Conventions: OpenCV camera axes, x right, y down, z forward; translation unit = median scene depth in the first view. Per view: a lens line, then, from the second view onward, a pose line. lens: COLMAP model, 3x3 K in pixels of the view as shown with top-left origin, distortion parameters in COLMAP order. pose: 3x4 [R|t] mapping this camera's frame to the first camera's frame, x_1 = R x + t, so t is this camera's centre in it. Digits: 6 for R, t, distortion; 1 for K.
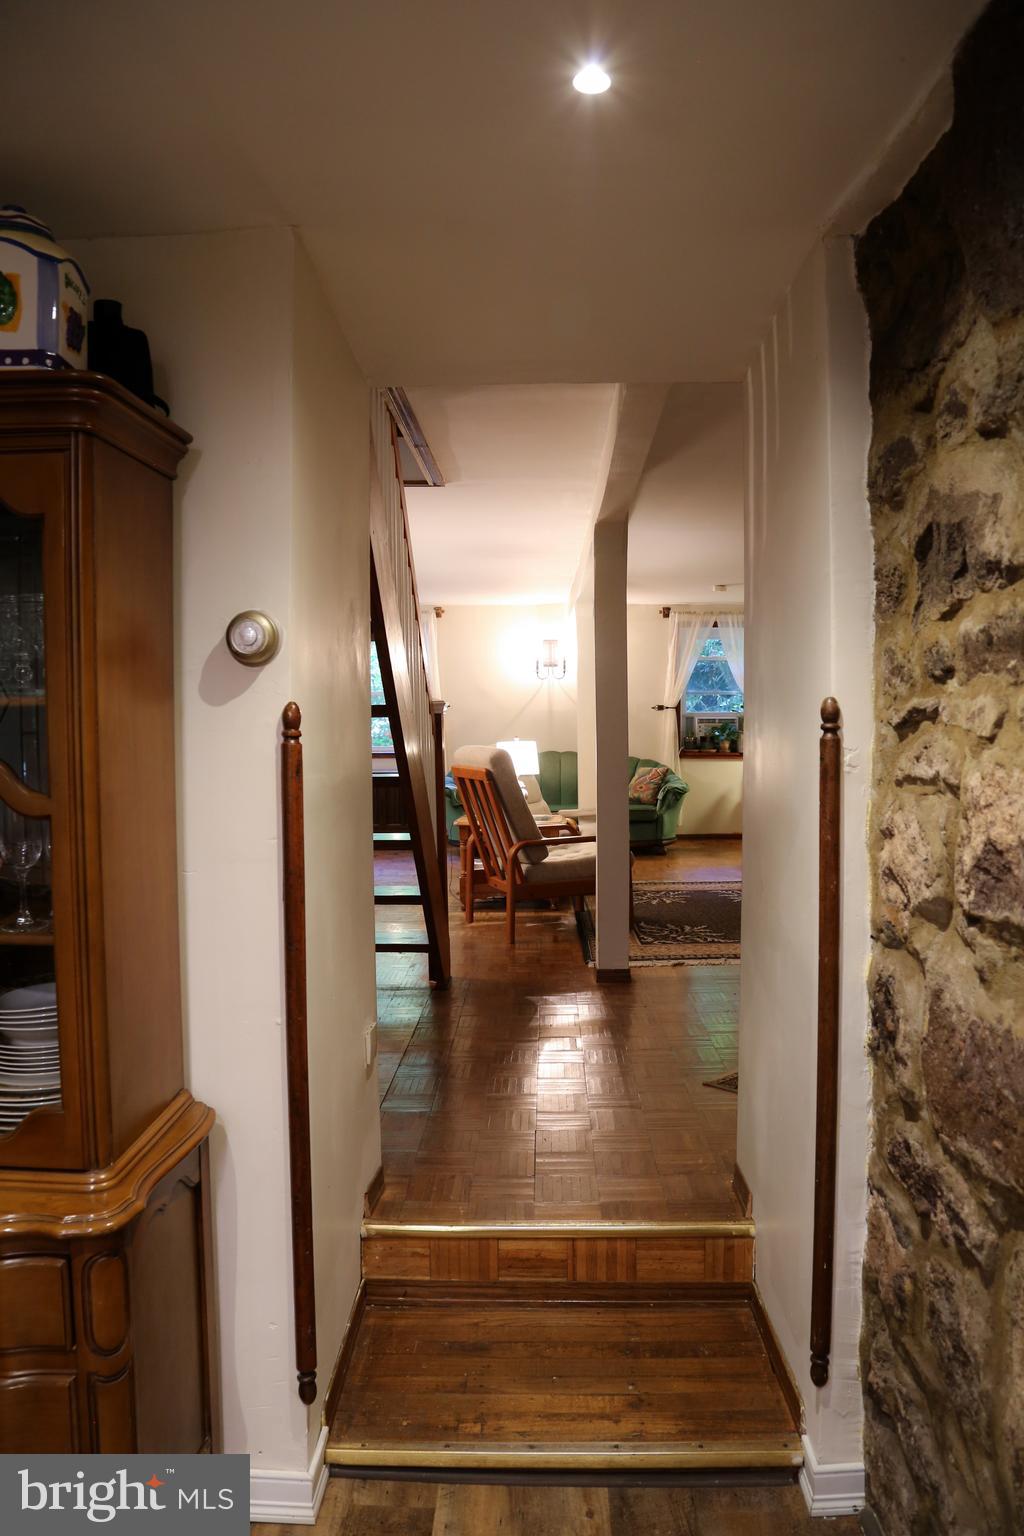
lens RADIAL K [[1103.3, 0, 514.0], [0, 1103.3, 765.5], [0, 0, 1]] dist [-0.088910, 0.002020]
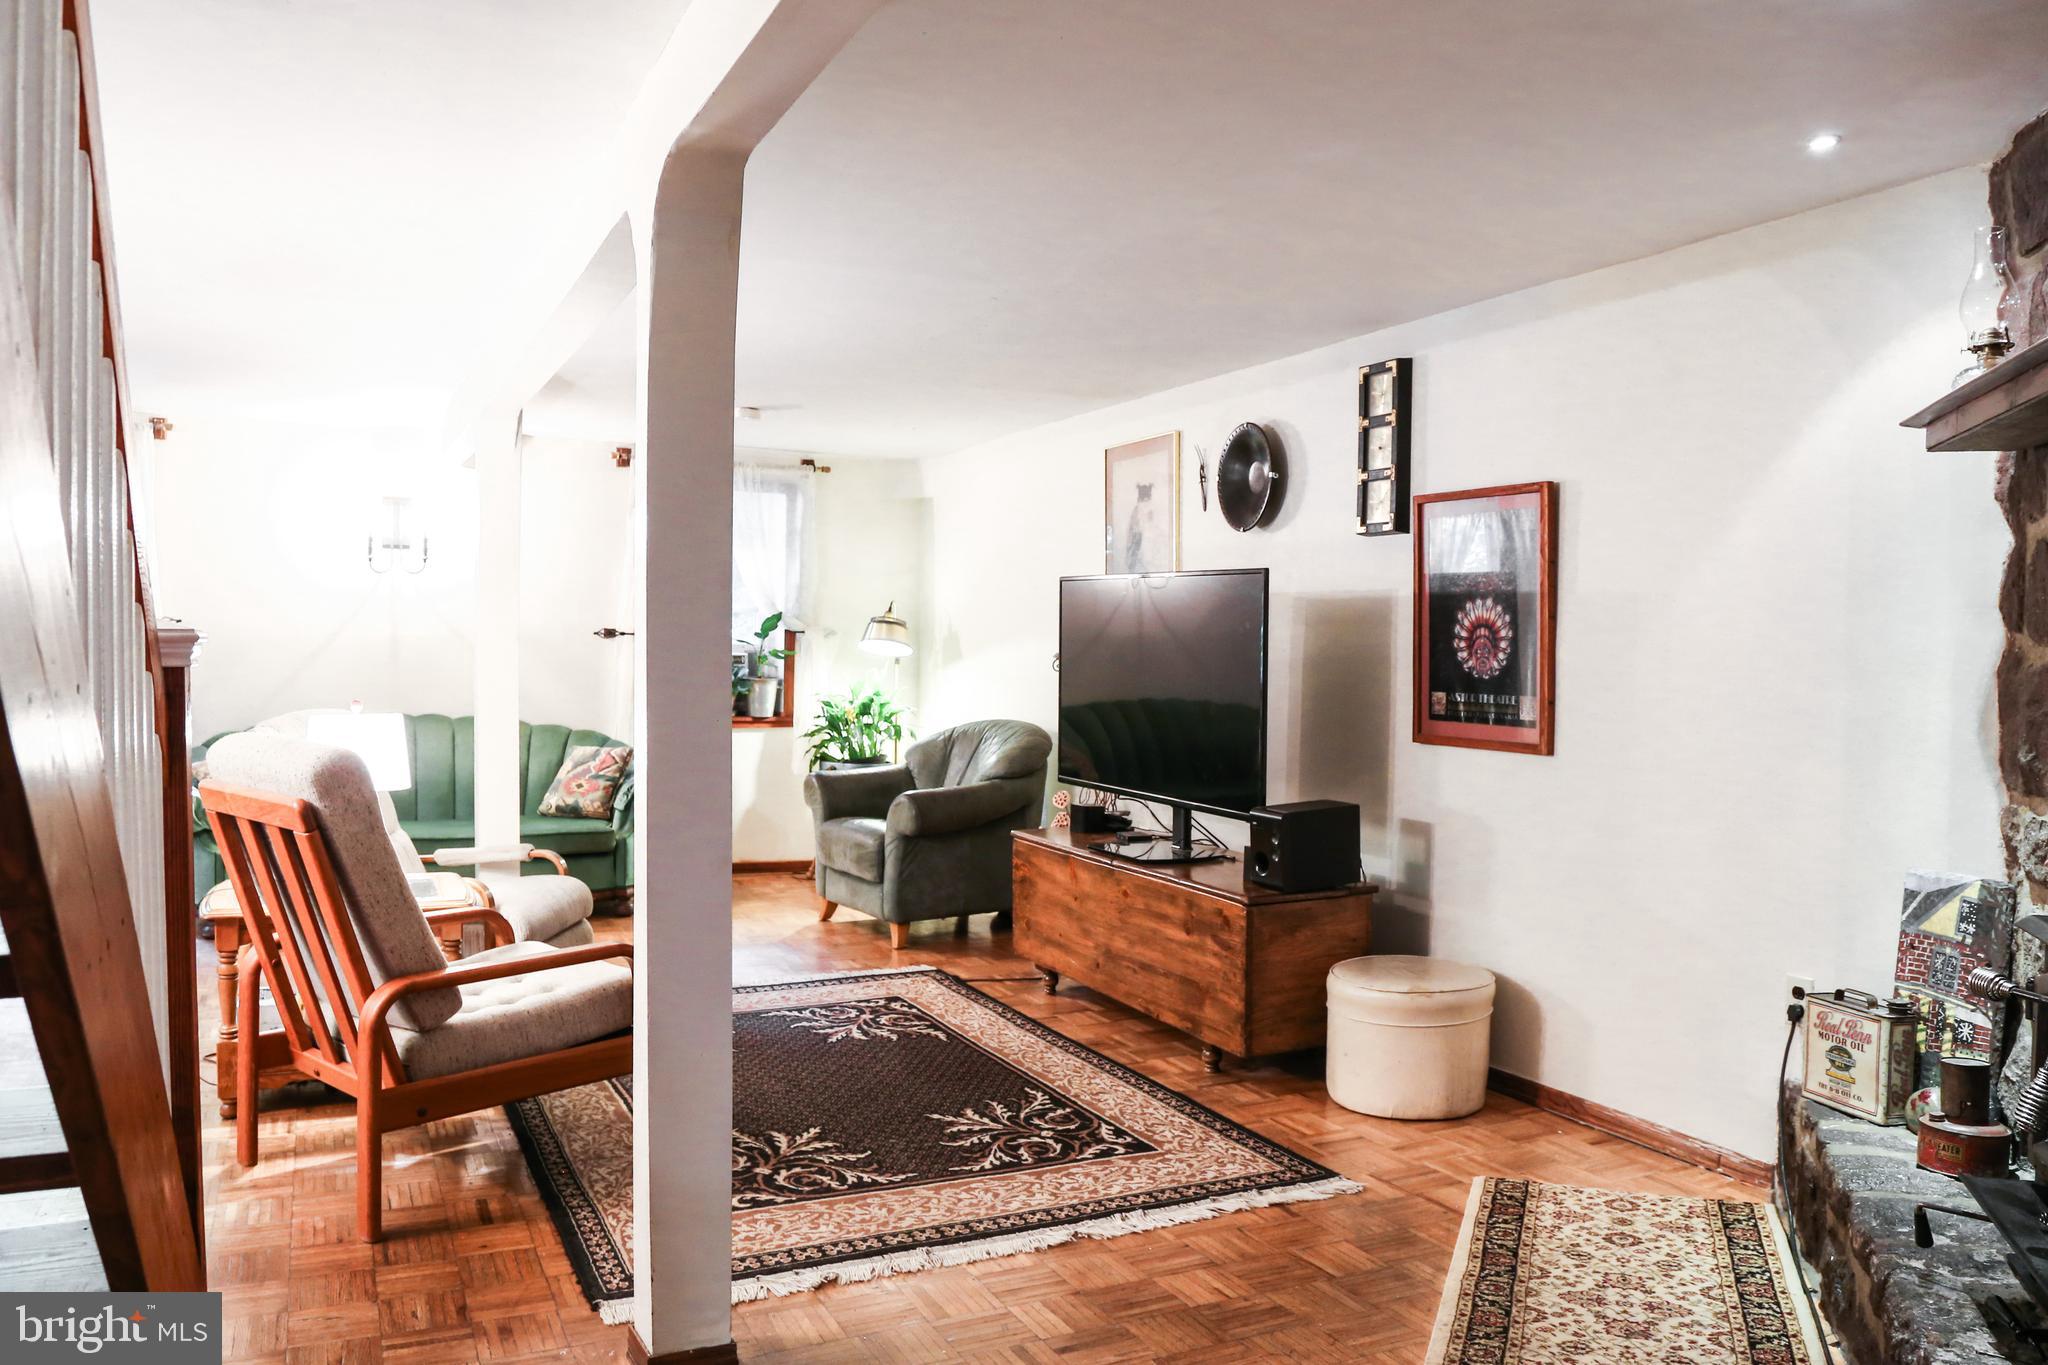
lens RADIAL K [[1471.1, 0, 1009.5], [0, 1471.1, 685.6], [0, 0, 1]] dist [-0.088910, 0.002020]
pose [[0.886978, 0.011144, 0.461677, -0.037338], [-0.006747, 0.999915, -0.011174, -0.032309], [-0.461762, 0.006797, 0.886978, 0.429846]]
